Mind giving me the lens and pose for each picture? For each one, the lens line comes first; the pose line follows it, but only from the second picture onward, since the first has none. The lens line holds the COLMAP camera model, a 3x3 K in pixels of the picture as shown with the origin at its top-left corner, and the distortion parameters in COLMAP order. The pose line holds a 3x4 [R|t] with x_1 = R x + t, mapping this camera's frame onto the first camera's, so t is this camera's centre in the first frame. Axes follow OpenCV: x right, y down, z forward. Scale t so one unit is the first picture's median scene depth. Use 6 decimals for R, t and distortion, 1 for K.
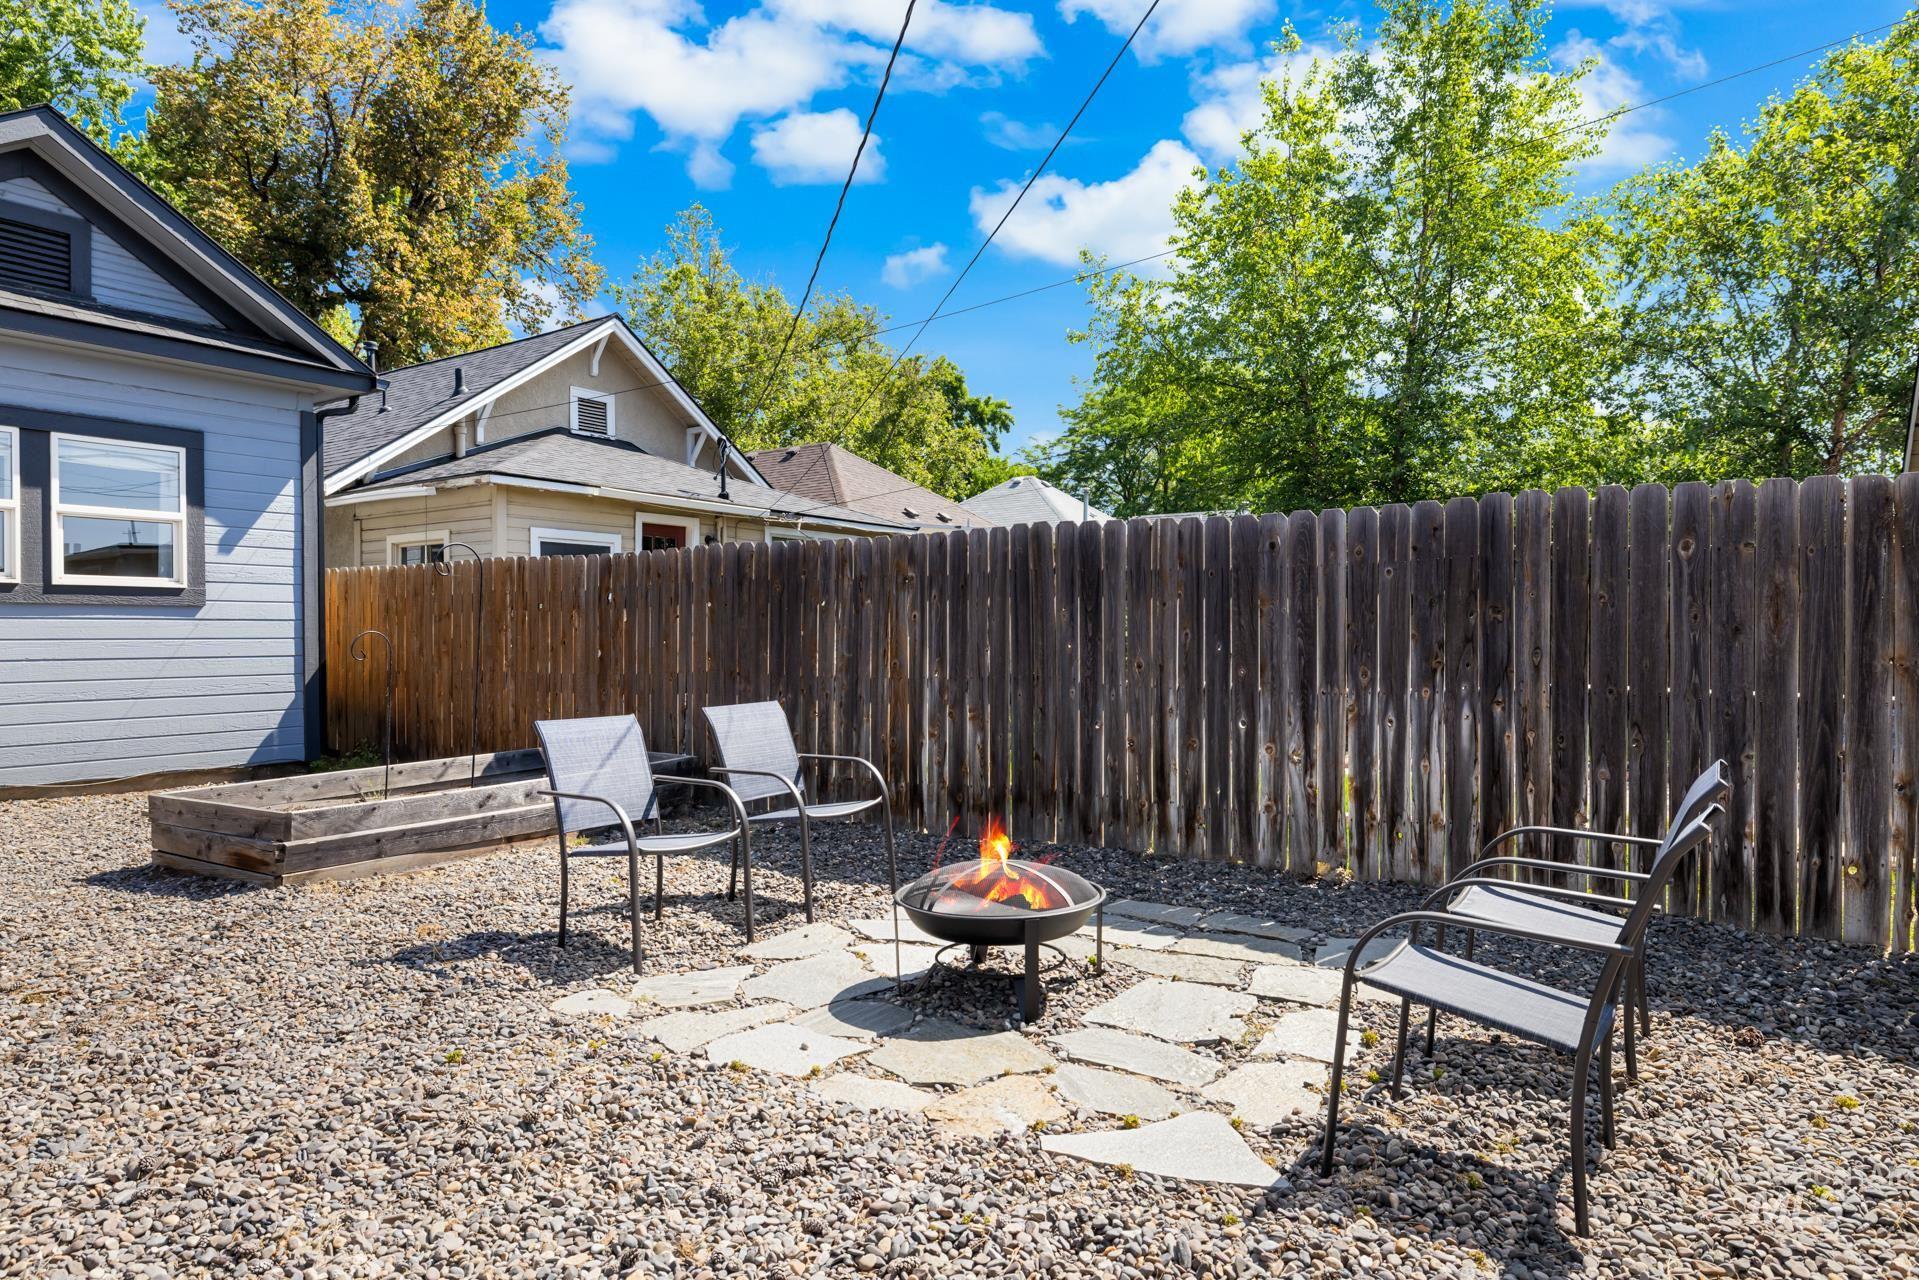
lens RADIAL K [[1137.3, 0, 959.6], [0, 1137.3, 634.7], [0, 0, 1]] dist [0.000941, -0.002826]
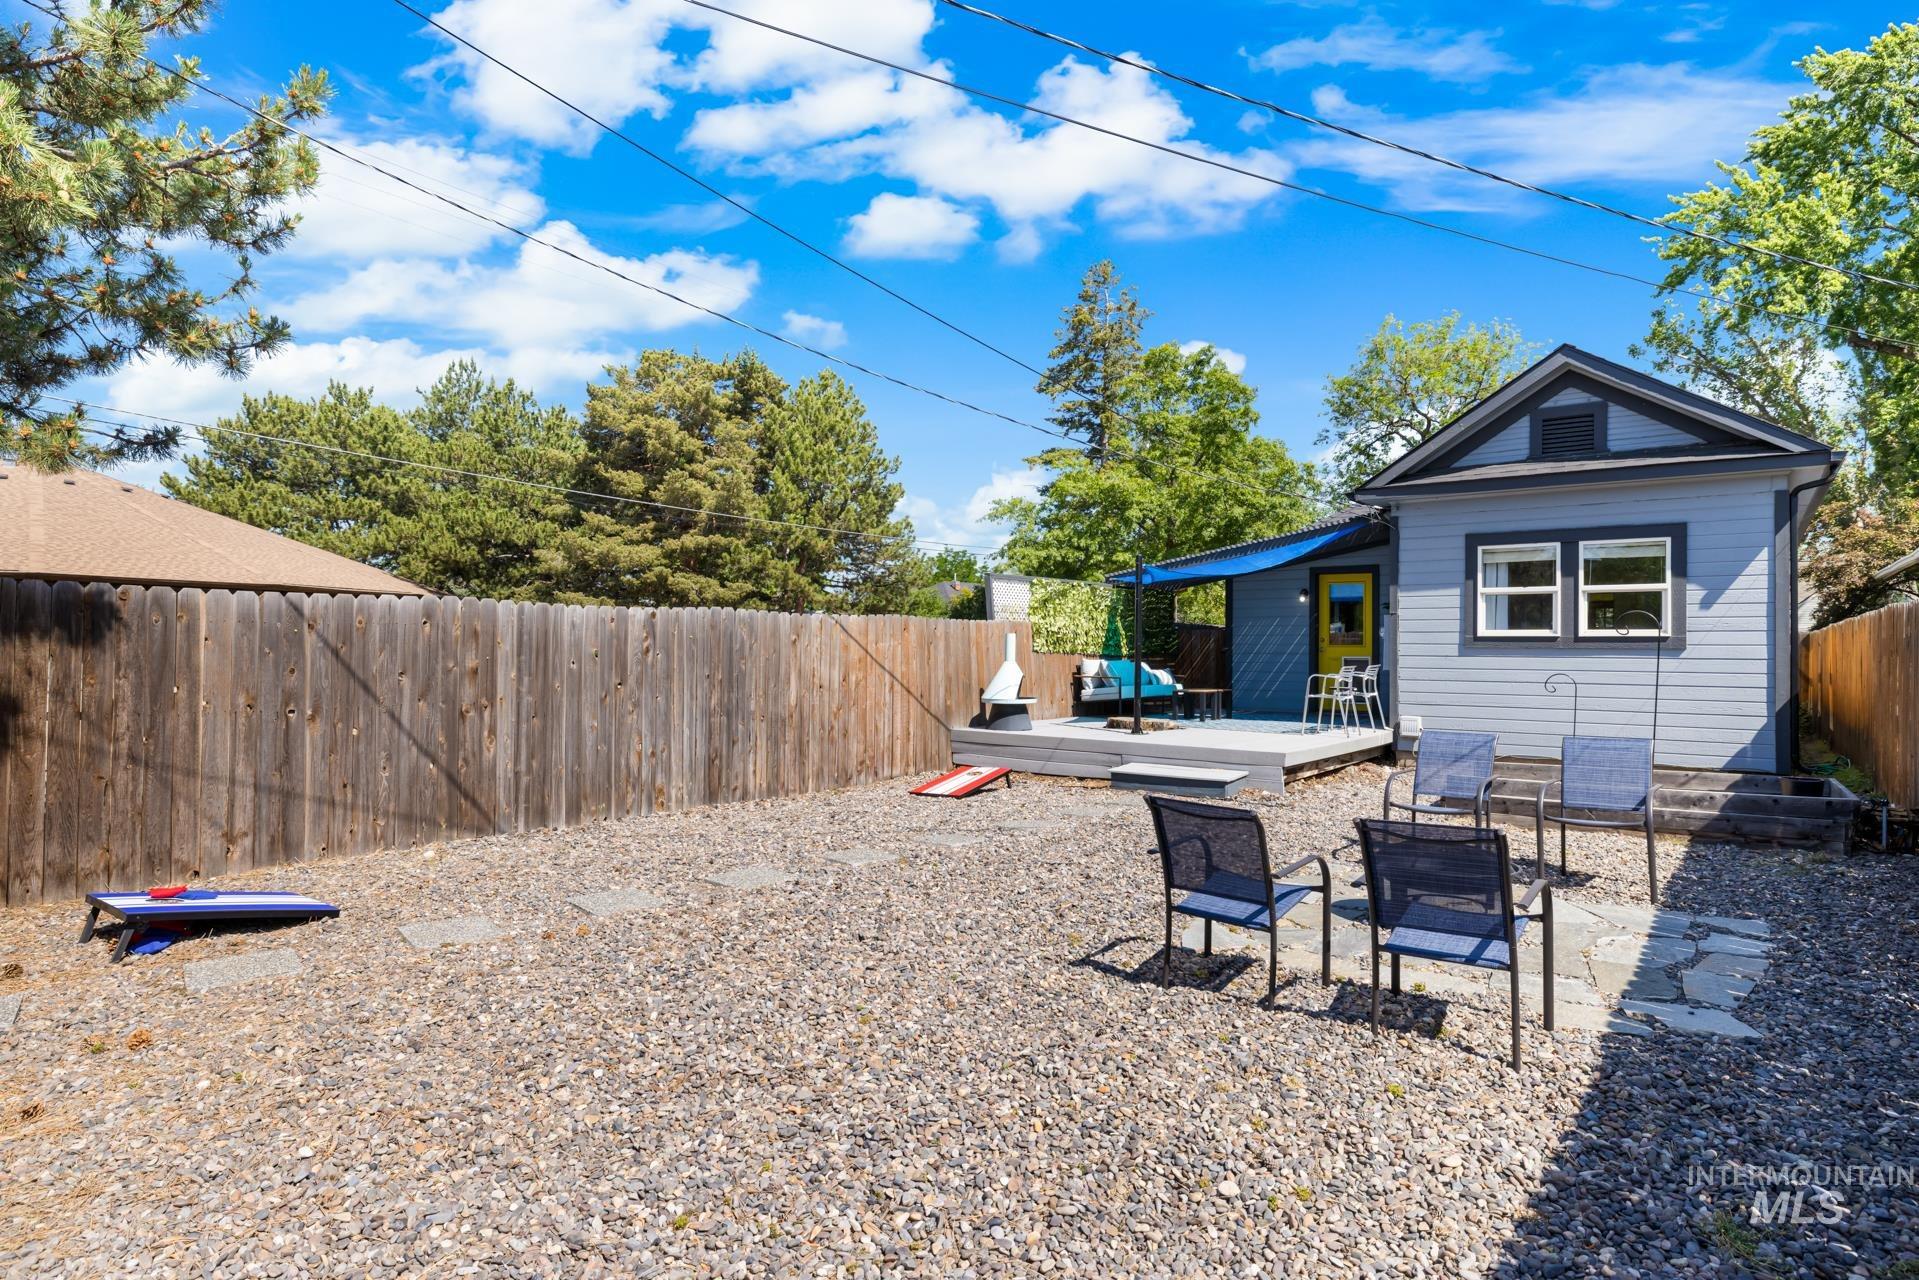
lens RADIAL K [[1052.6, 0, 953.2], [0, 1052.6, 639.8], [0, 0, 1]] dist [-0.000580, -0.000094]
pose [[-0.063760, -0.000433, -0.997965, 0.642134], [-0.006634, 0.999978, -0.000010, -0.029021], [0.997943, 0.006620, -0.063761, 0.184716]]
